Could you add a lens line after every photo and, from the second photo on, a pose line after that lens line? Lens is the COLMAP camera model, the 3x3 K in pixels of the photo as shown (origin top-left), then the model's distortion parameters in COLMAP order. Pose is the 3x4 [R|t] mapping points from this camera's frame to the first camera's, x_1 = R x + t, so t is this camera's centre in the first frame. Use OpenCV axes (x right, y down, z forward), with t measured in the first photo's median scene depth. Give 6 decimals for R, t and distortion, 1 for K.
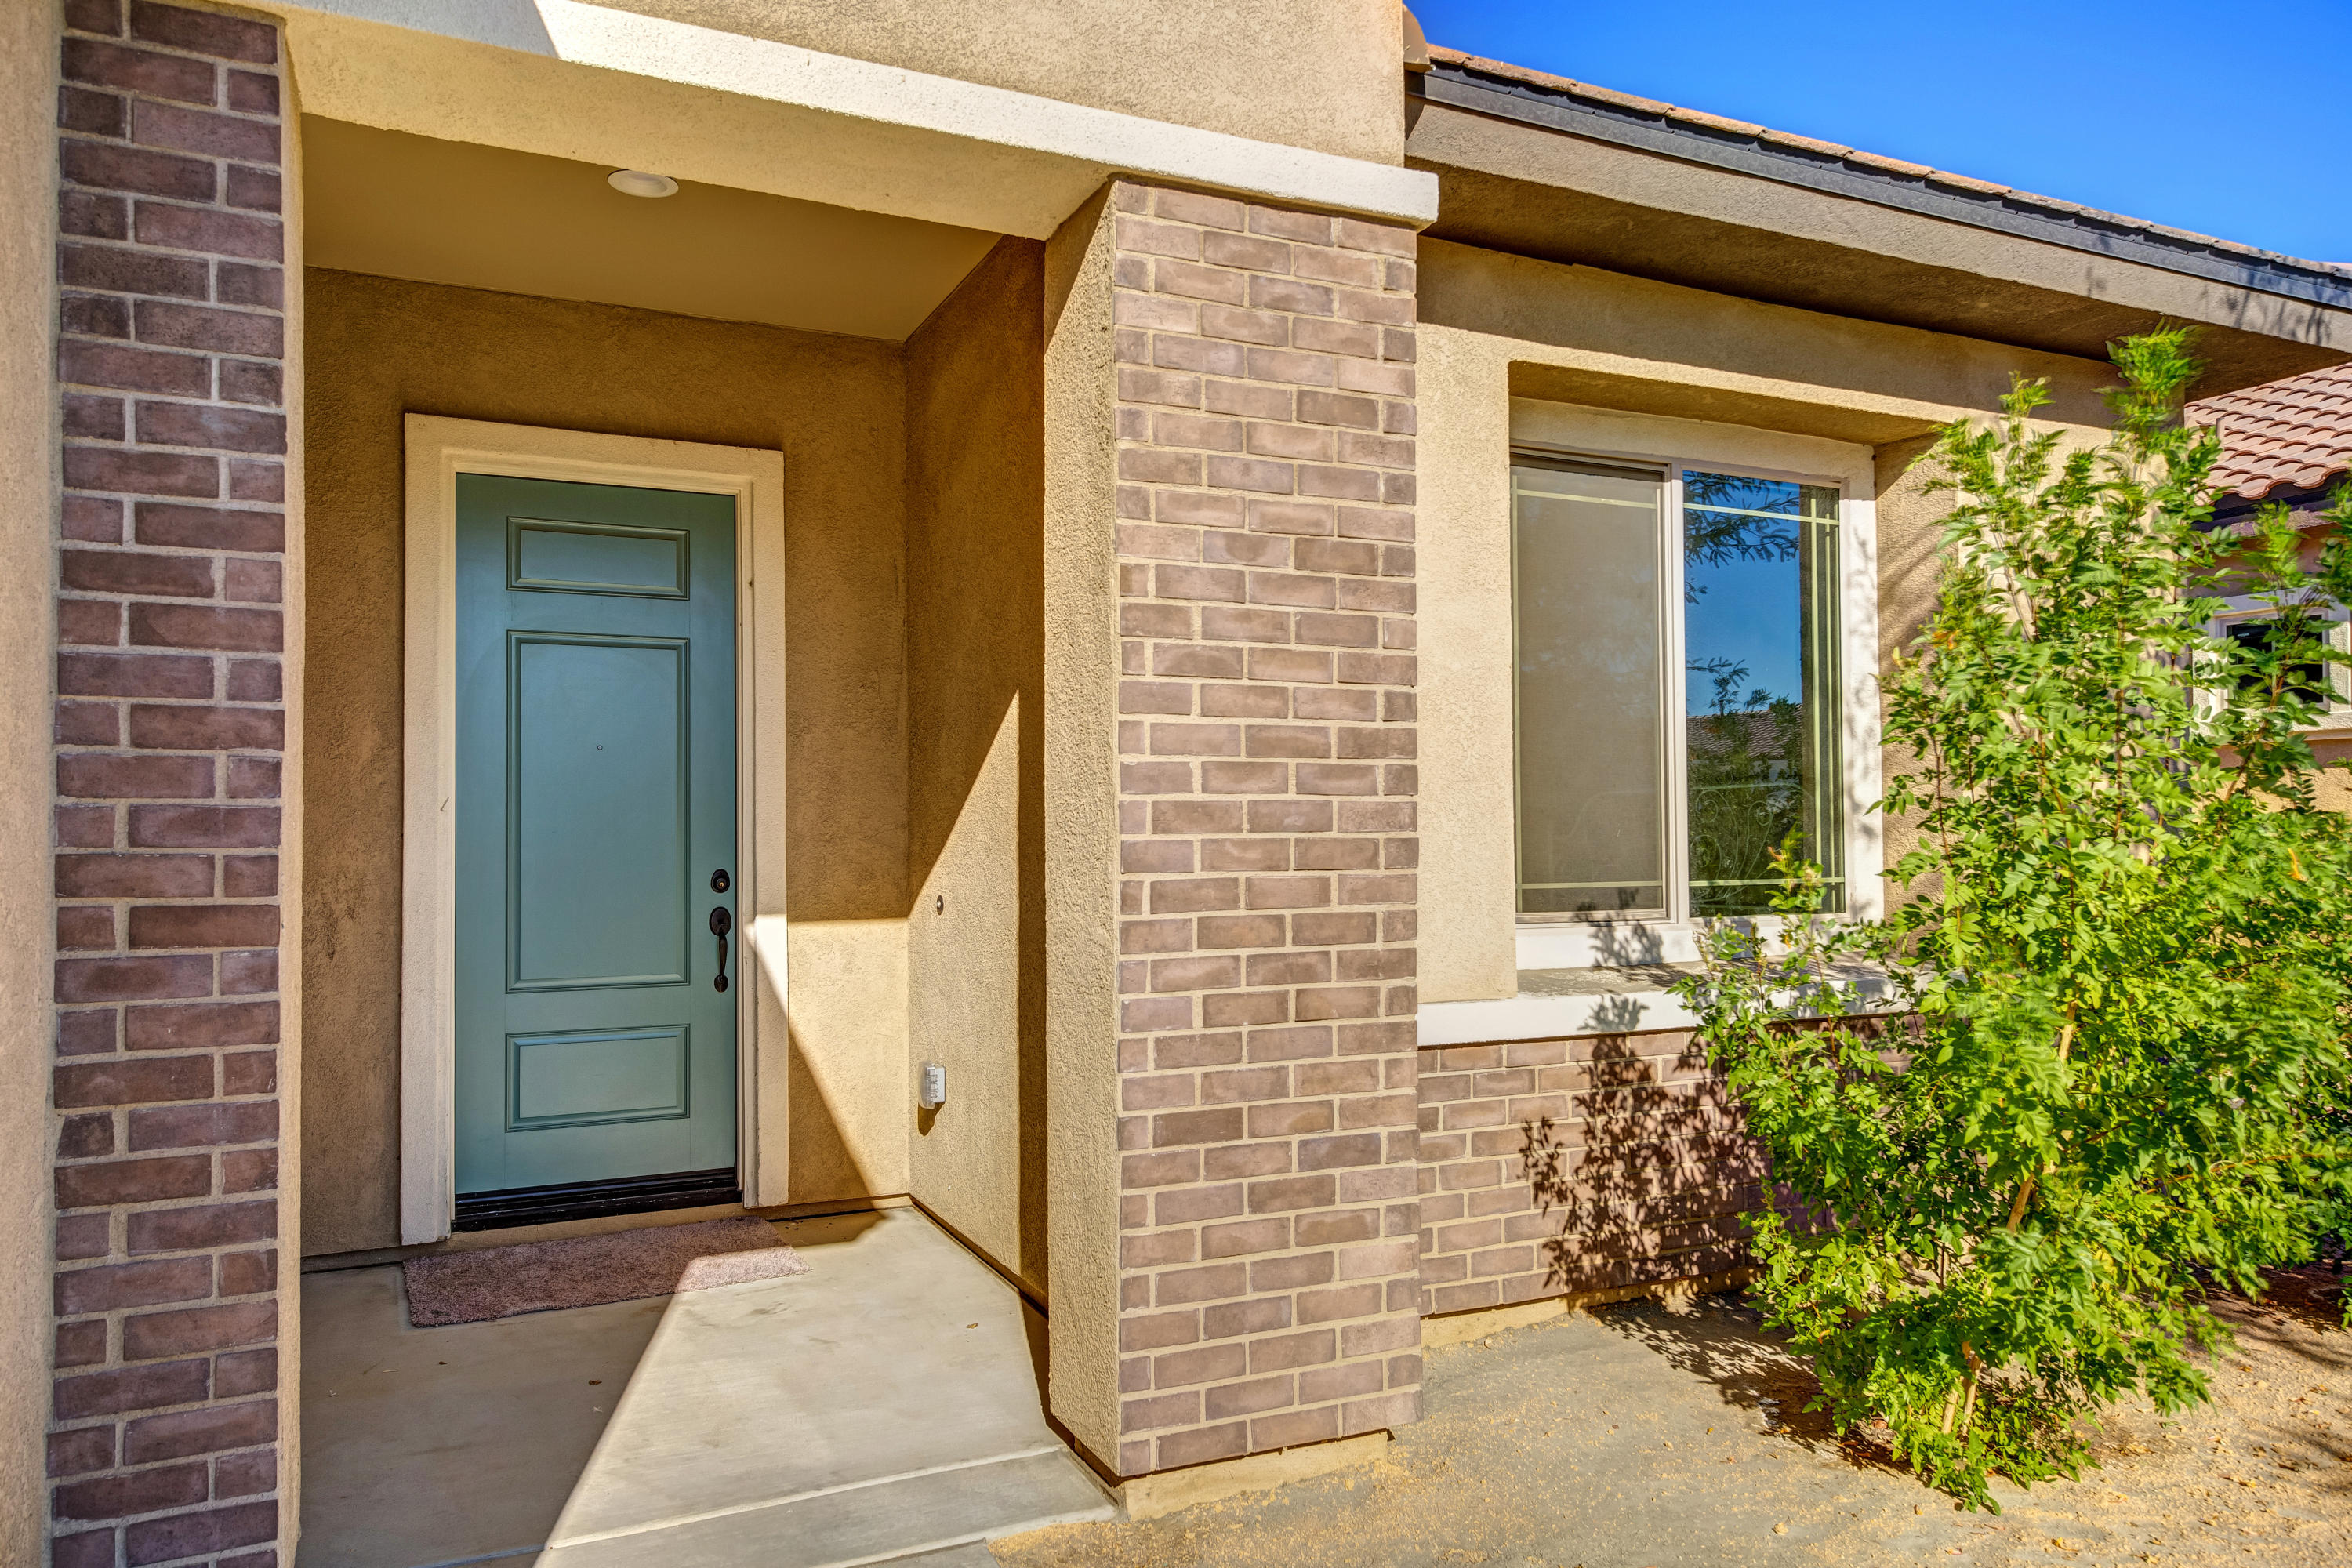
lens RADIAL K [[1618.3, 0, 1176.0], [0, 1618.3, 784.0], [0, 0, 1]] dist [0.005679, 0.003283]
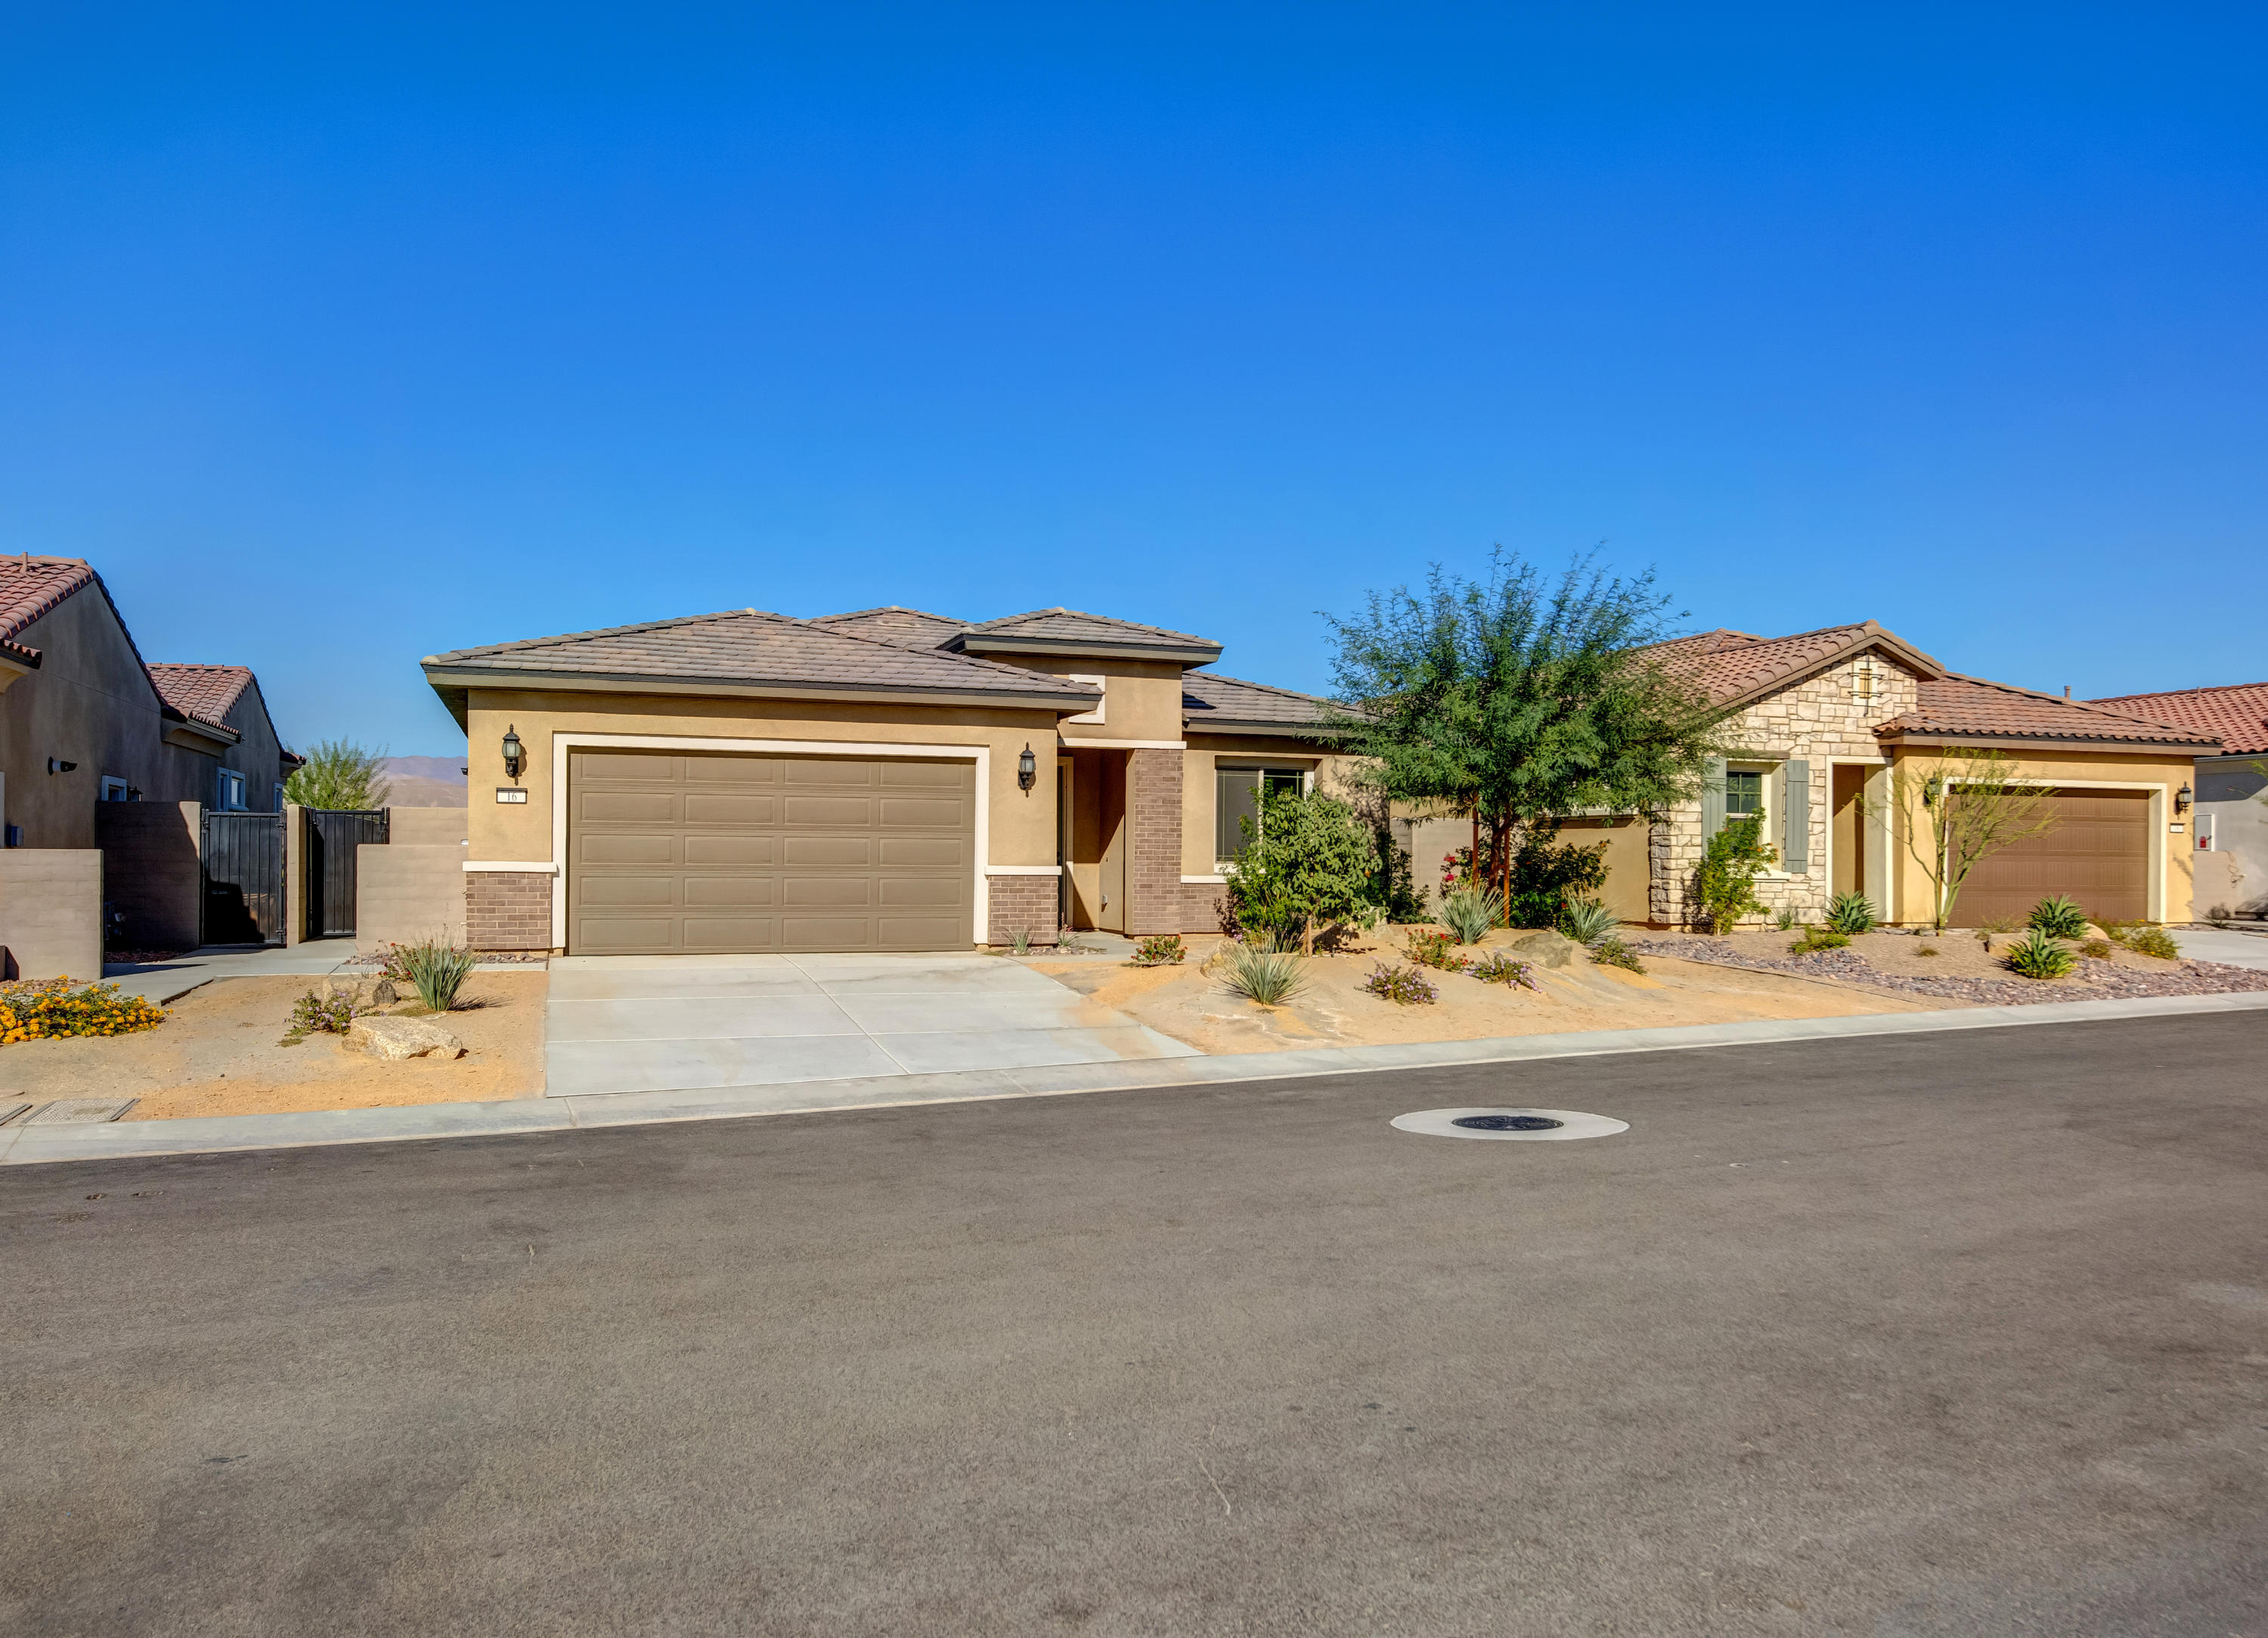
lens RADIAL K [[2246.2, 0, 1134.0], [0, 2246.2, 819.0], [0, 0, 1]] dist [-0.000992, -0.001912]
pose [[0.990433, 0.012380, -0.137442, 0.820453], [-0.010452, 0.999837, 0.014735, -0.135772], [0.137602, -0.013158, 0.990400, -5.396884]]
